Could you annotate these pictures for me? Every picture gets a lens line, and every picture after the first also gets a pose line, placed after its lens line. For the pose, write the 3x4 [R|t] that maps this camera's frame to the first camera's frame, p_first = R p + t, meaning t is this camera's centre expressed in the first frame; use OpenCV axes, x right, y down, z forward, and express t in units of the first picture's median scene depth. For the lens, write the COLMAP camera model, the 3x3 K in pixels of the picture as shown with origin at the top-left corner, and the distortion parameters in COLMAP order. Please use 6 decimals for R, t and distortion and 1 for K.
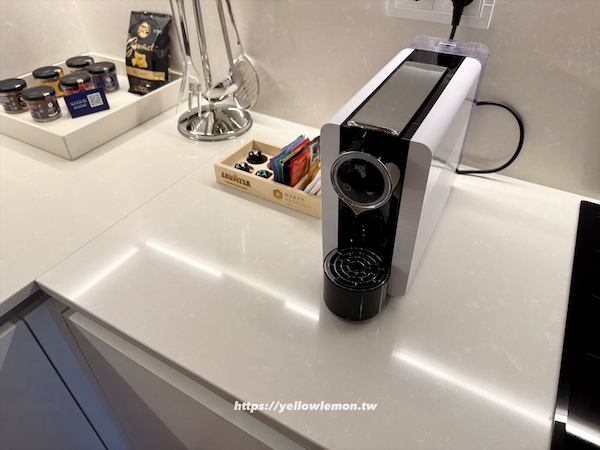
lens RADIAL K [[423.5, 0, 301.3], [0, 423.5, 227.3], [0, 0, 1]] dist [0.050158, -0.056603]
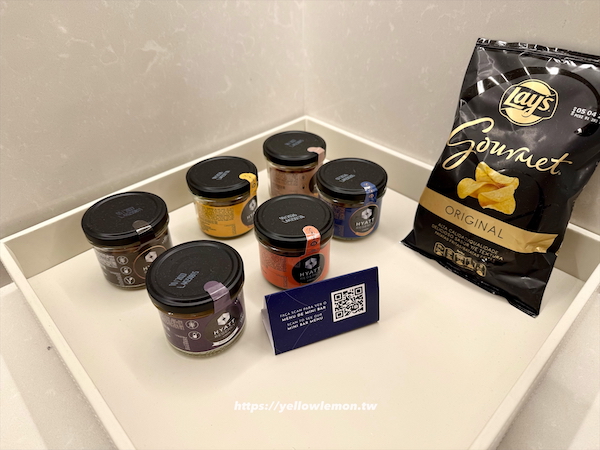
lens RADIAL K [[423.5, 0, 295.4], [0, 423.5, 221.5], [0, 0, 1]] dist [0.050158, -0.056603]
pose [[0.959936, 0.175612, -0.218364, -0.445250], [-0.182554, 0.983124, -0.011871, -0.335322], [0.212595, 0.051258, 0.975795, 0.651582]]
